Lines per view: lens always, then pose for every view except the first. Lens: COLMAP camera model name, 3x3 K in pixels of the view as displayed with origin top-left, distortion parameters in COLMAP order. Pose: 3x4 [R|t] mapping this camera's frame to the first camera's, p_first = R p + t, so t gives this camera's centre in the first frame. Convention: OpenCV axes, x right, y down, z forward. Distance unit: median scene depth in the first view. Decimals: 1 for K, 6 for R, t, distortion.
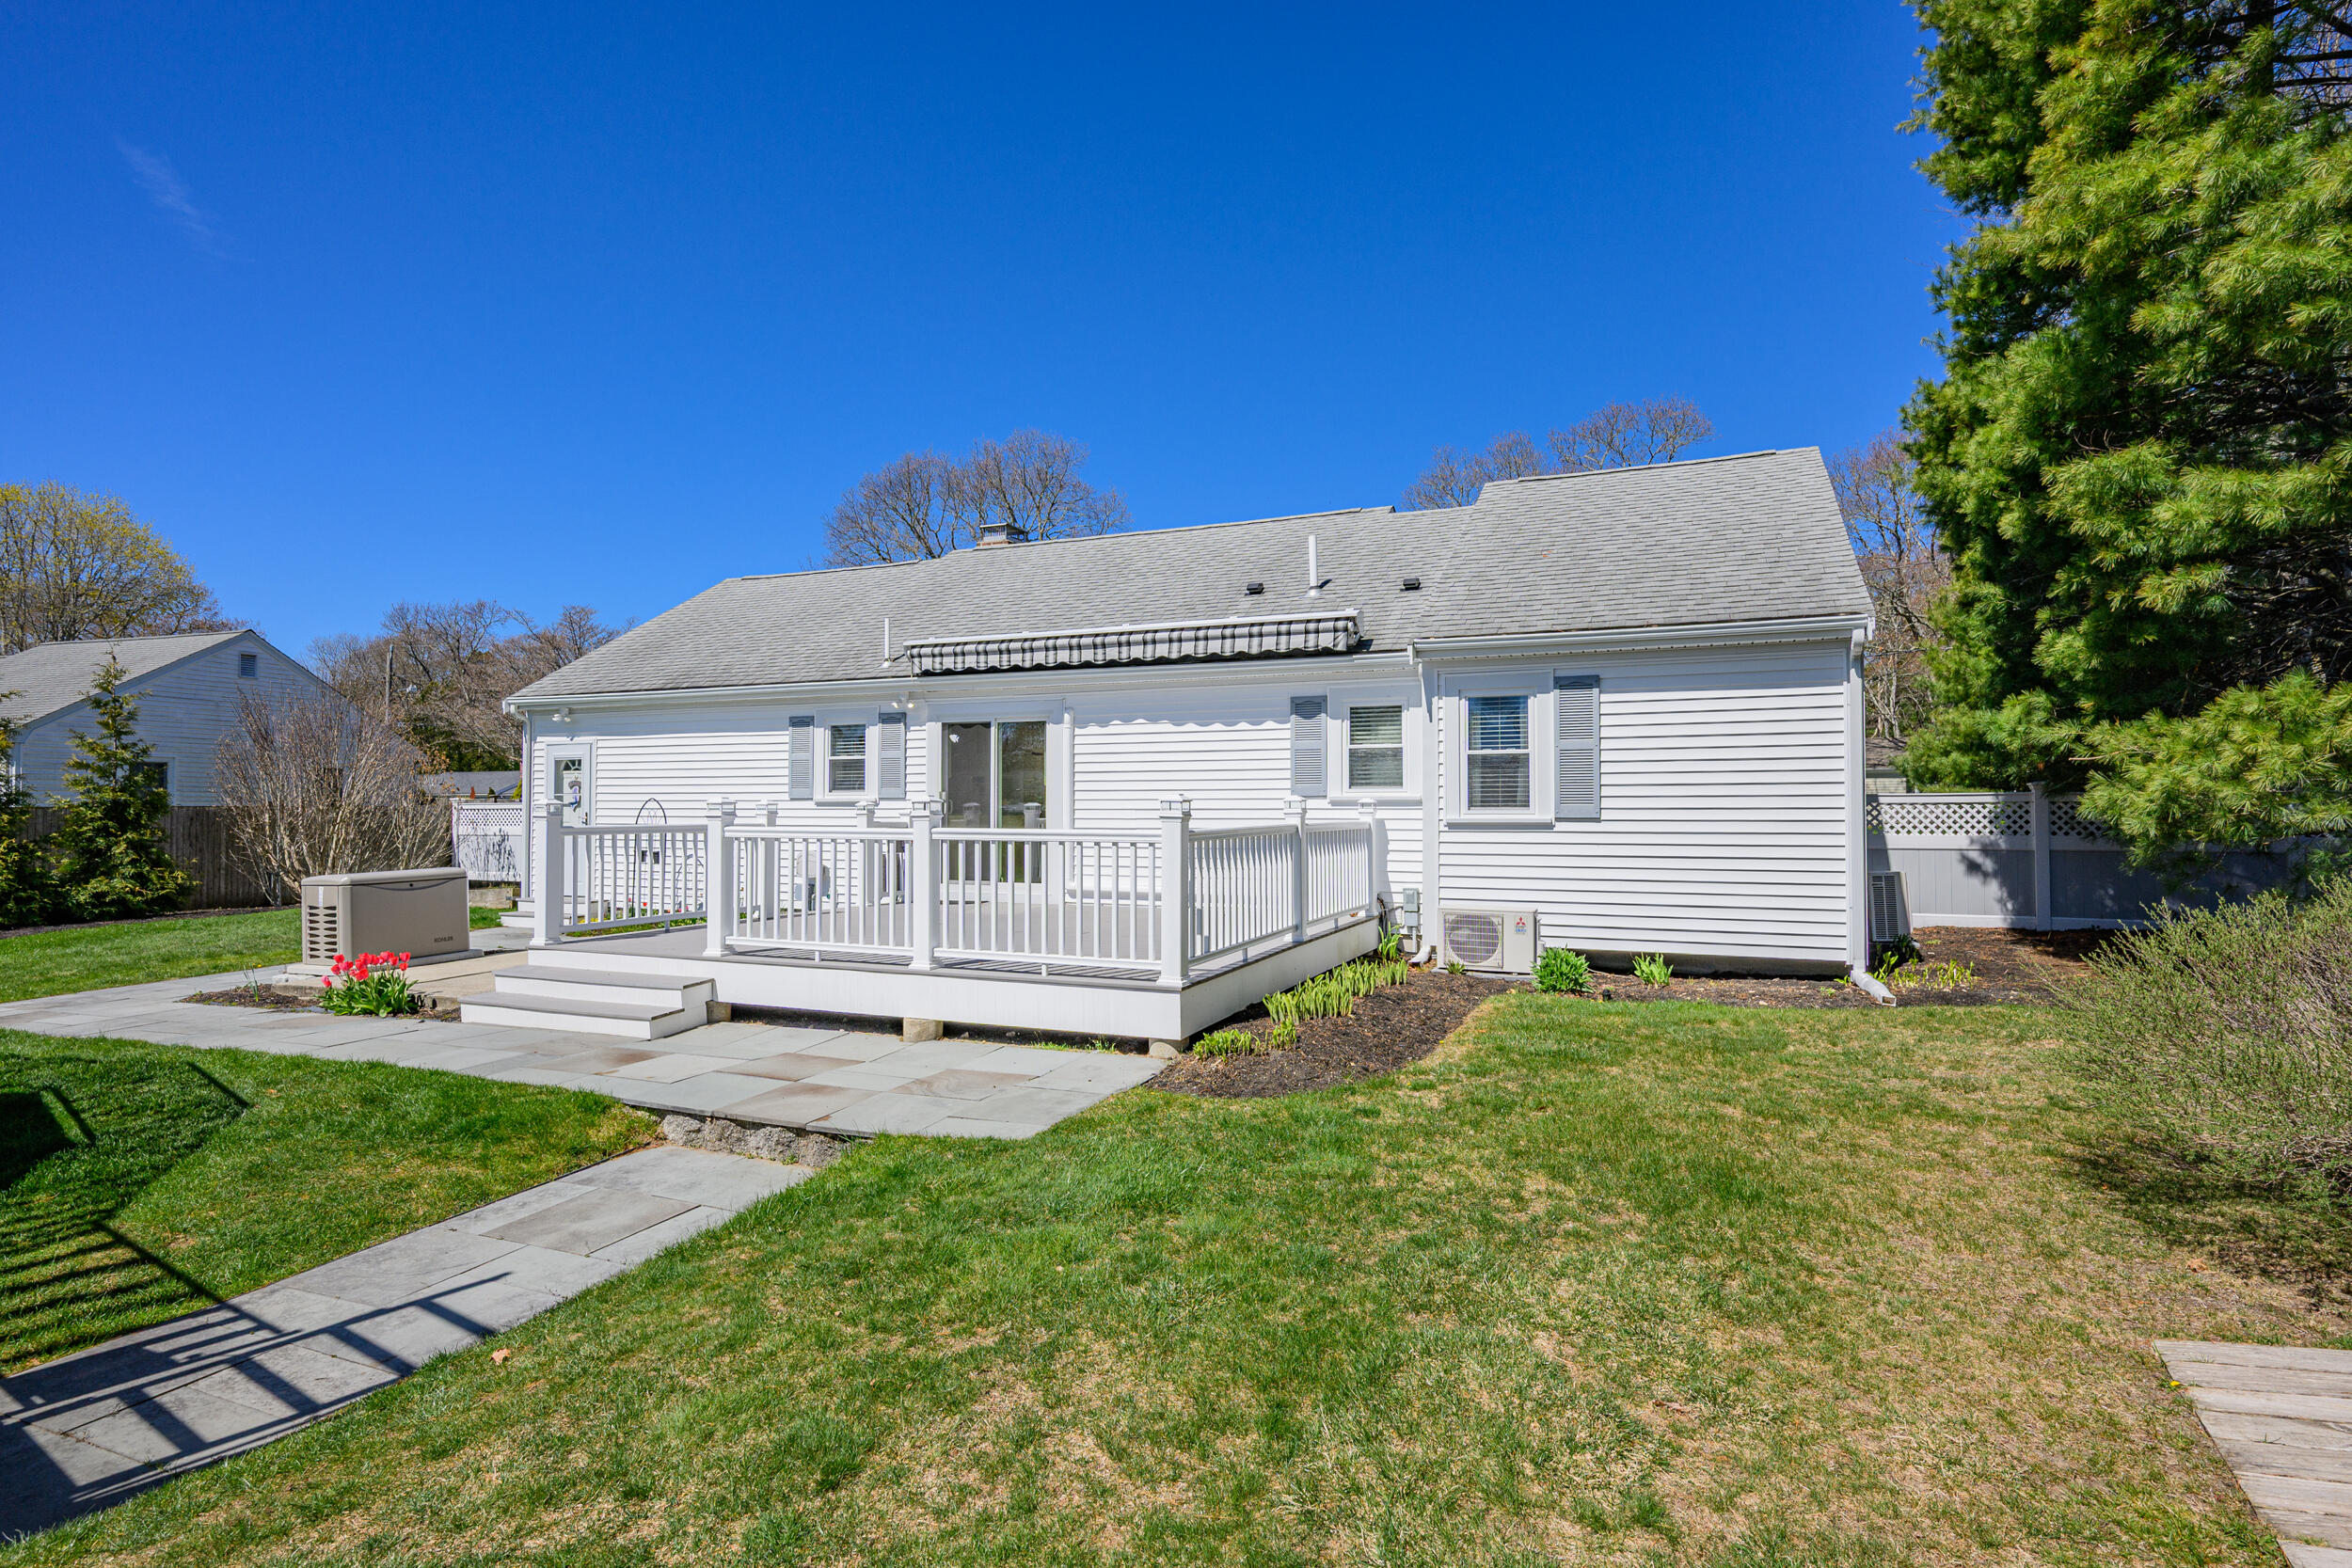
lens RADIAL K [[1037.0, 0, 1176.0], [0, 1037.0, 784.0], [0, 0, 1]] dist [-0.000515, -0.000025]
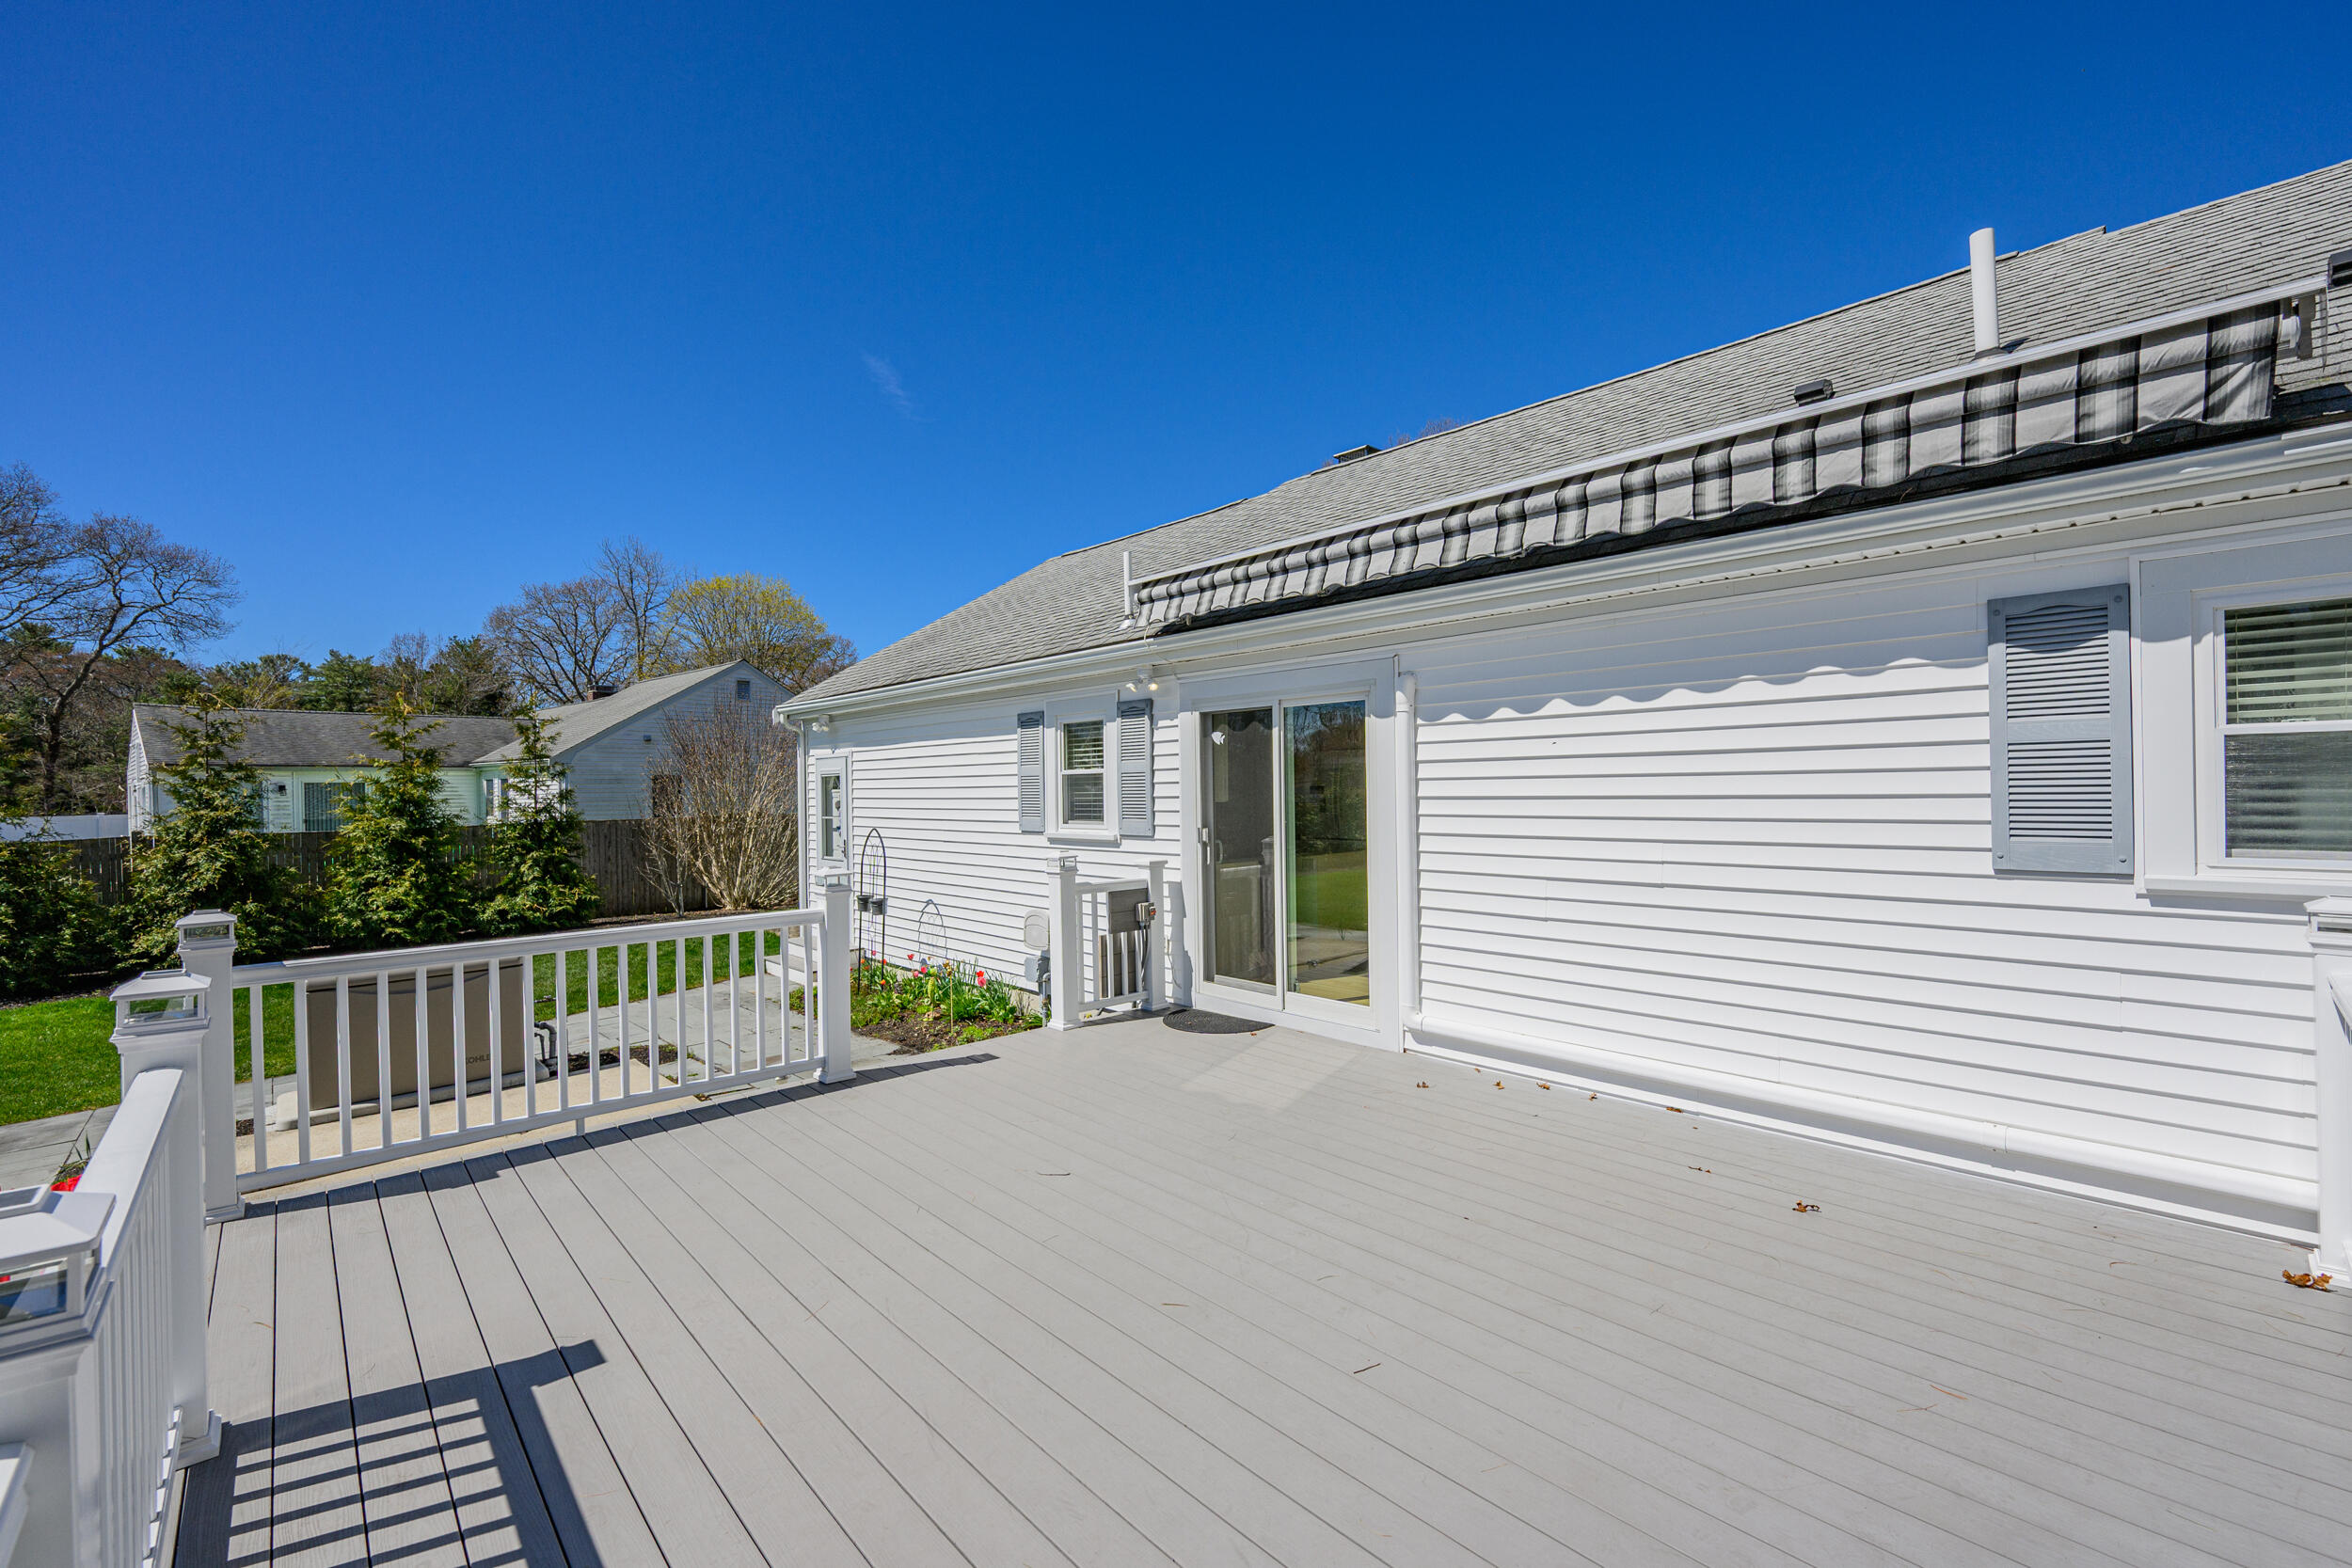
lens RADIAL K [[980.9, 0, 1176.0], [0, 980.9, 784.0], [0, 0, 1]] dist [-0.000298, -0.000018]
pose [[0.915920, -0.016058, -0.401040, -0.012185], [0.022132, 0.999700, 0.010518, -0.023602], [0.400750, -0.018510, 0.916000, 0.464147]]
